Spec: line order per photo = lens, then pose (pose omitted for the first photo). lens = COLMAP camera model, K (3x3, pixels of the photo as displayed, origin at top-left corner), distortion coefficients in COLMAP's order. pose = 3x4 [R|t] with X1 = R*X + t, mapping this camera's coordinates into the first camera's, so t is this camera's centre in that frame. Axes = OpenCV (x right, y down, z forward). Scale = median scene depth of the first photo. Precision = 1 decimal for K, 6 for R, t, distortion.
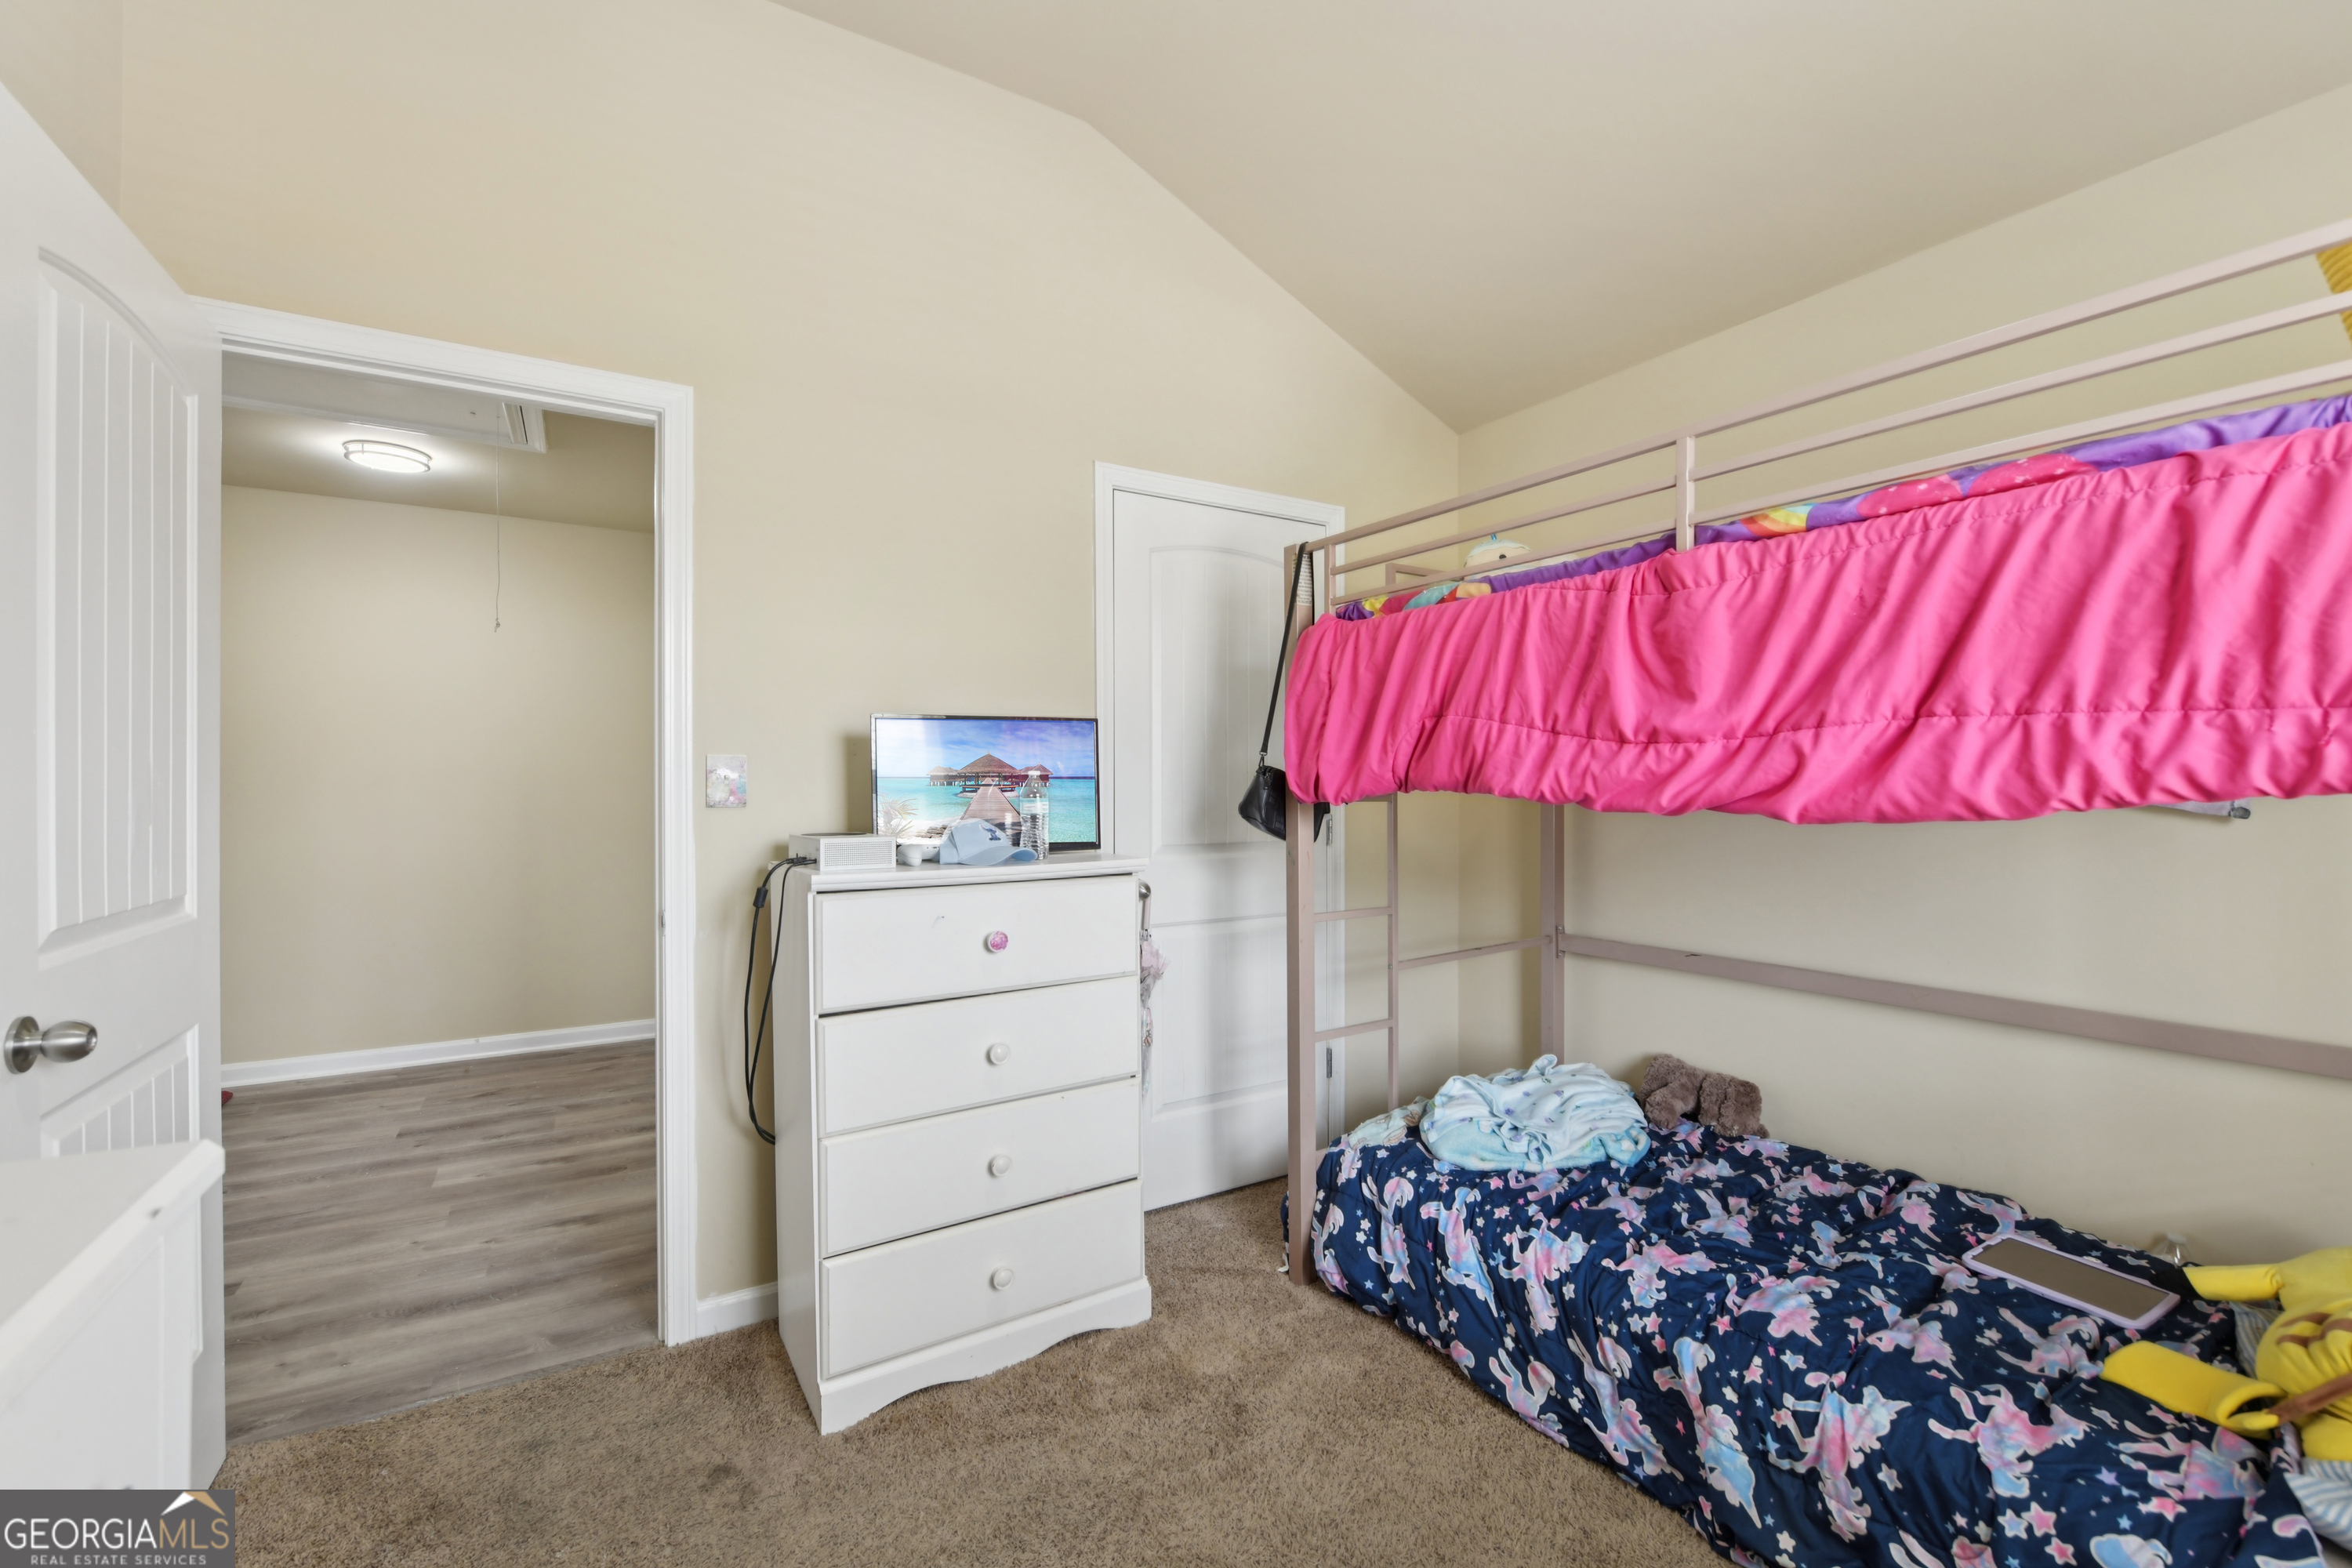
lens RADIAL K [[977.6, 0, 1177.7], [0, 977.6, 790.1], [0, 0, 1]] dist [-0.004585, -0.001515]
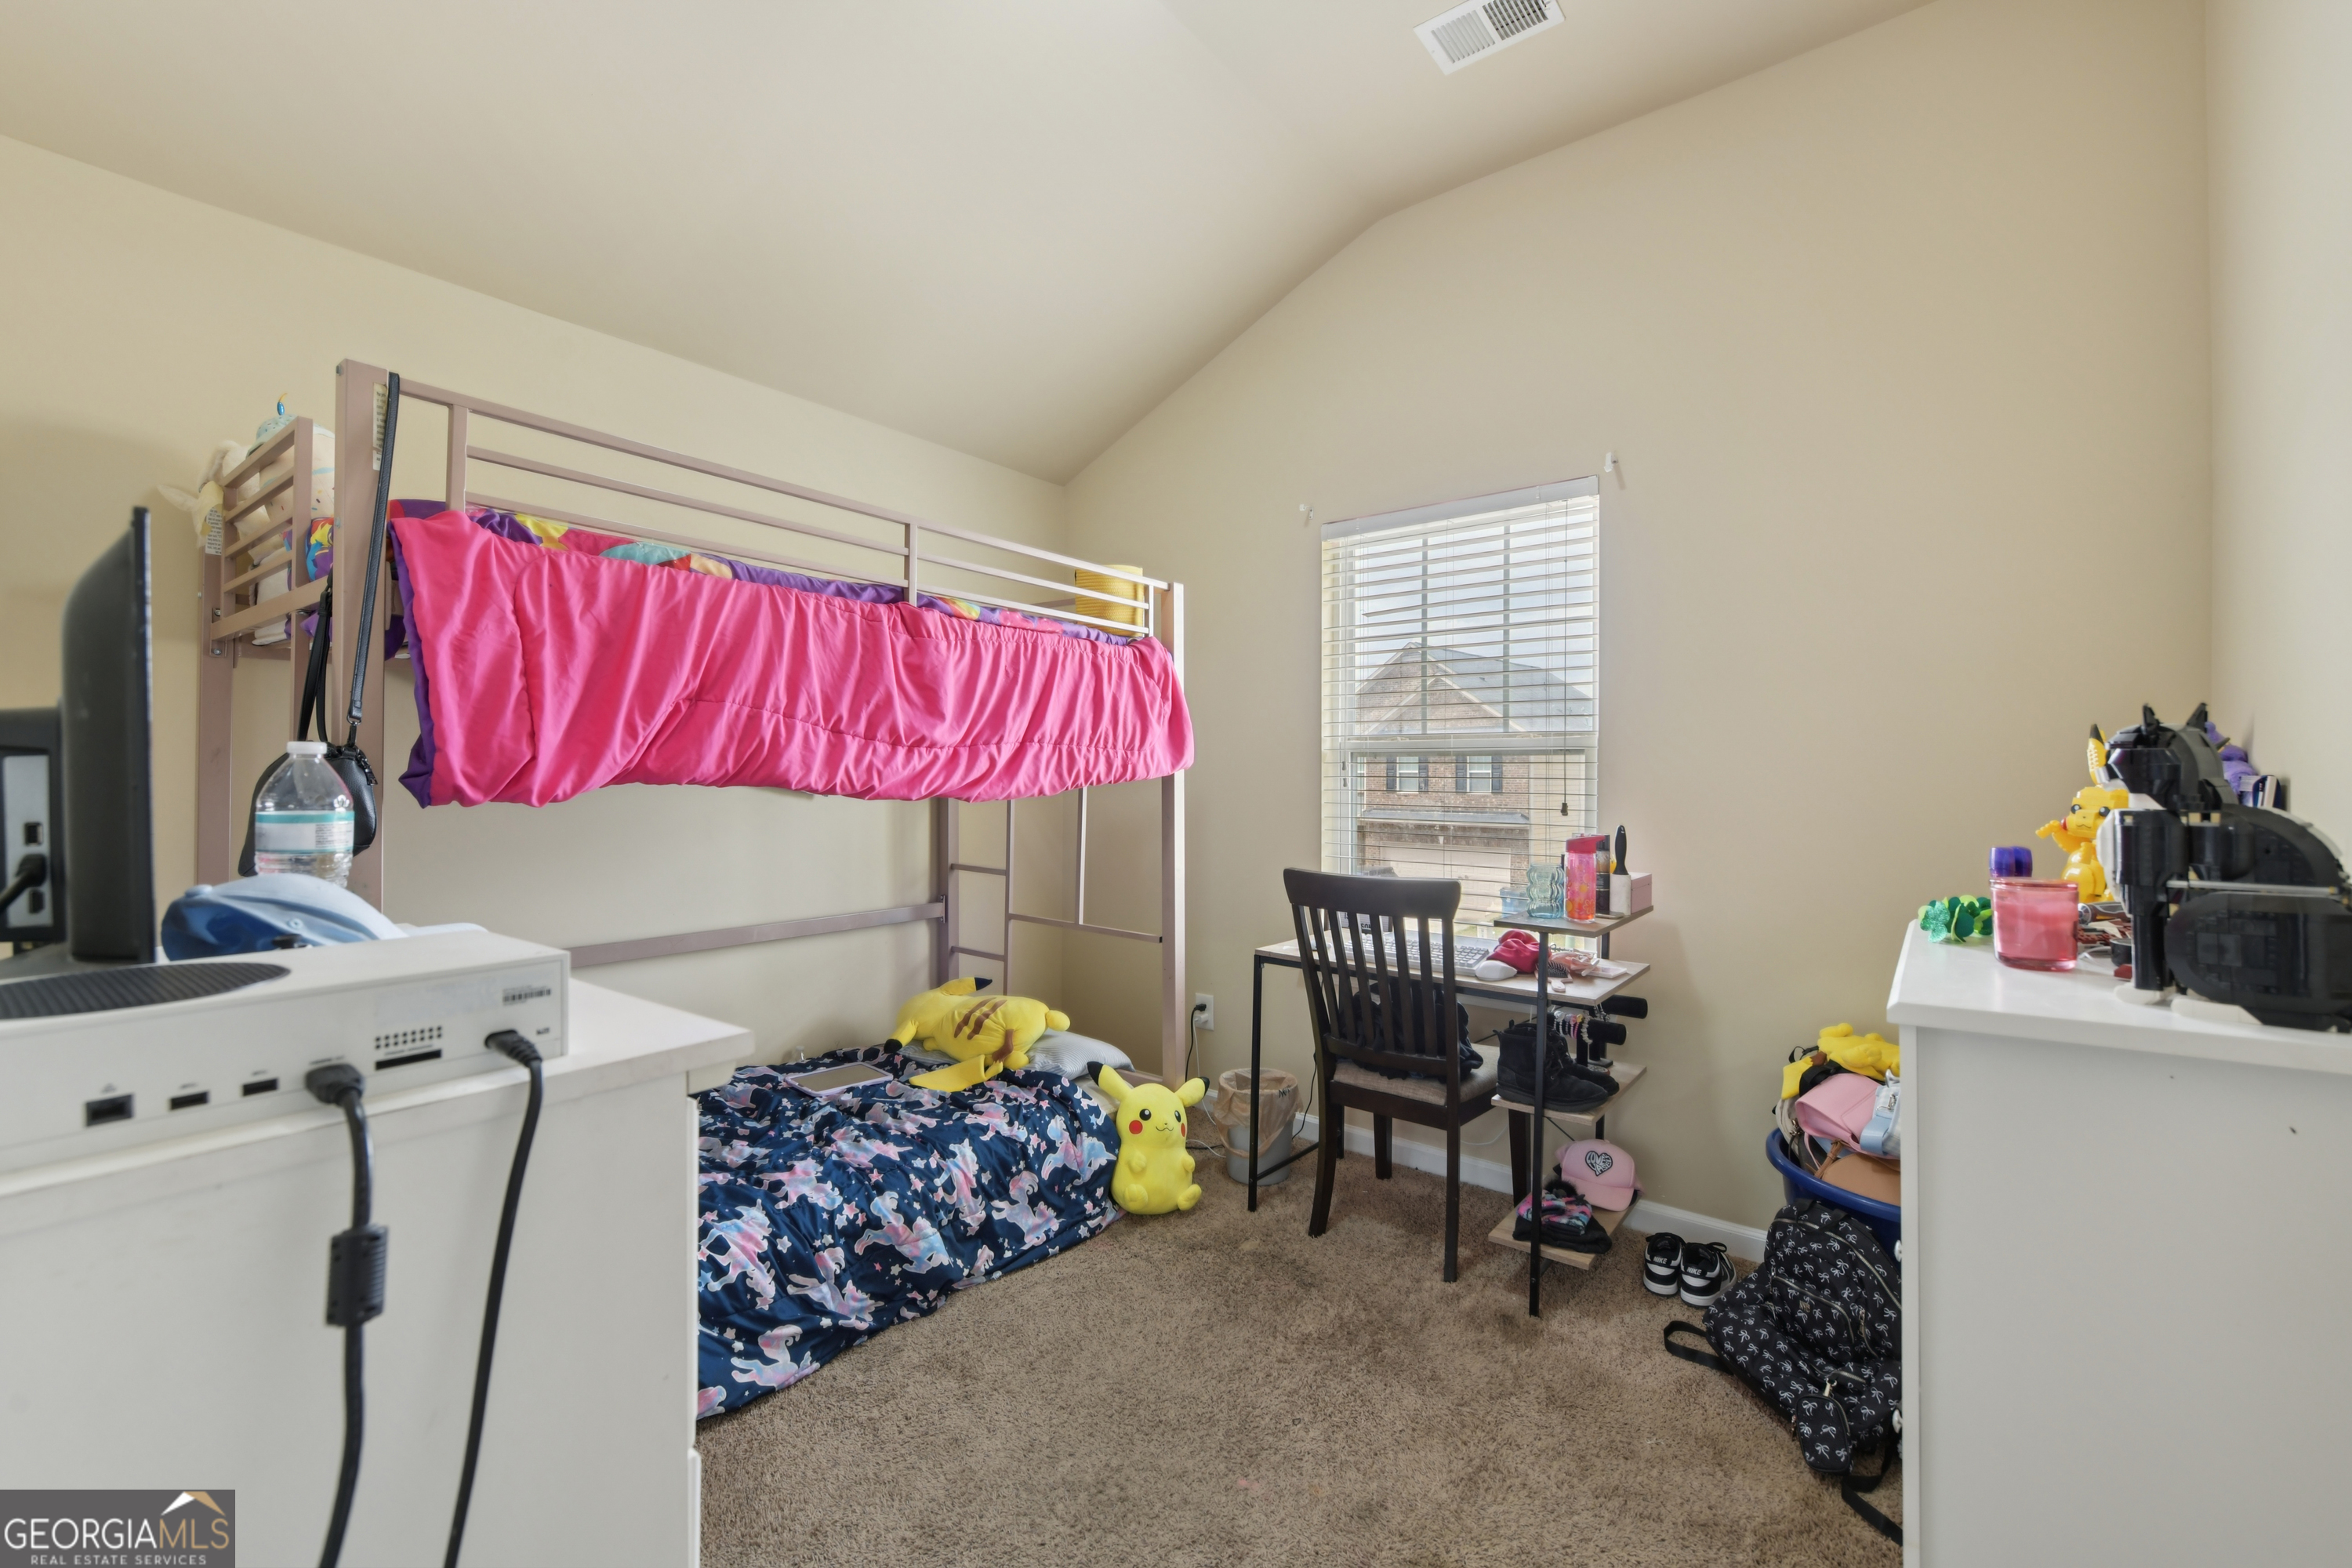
lens RADIAL K [[977.6, 0, 1177.4], [0, 977.6, 776.4], [0, 0, 1]] dist [-0.004585, -0.001515]
pose [[-0.349477, -0.001622, 0.936943, -0.842686], [-0.001823, 0.999998, 0.001051, -0.009537], [-0.936943, -0.001341, -0.349479, 1.065851]]
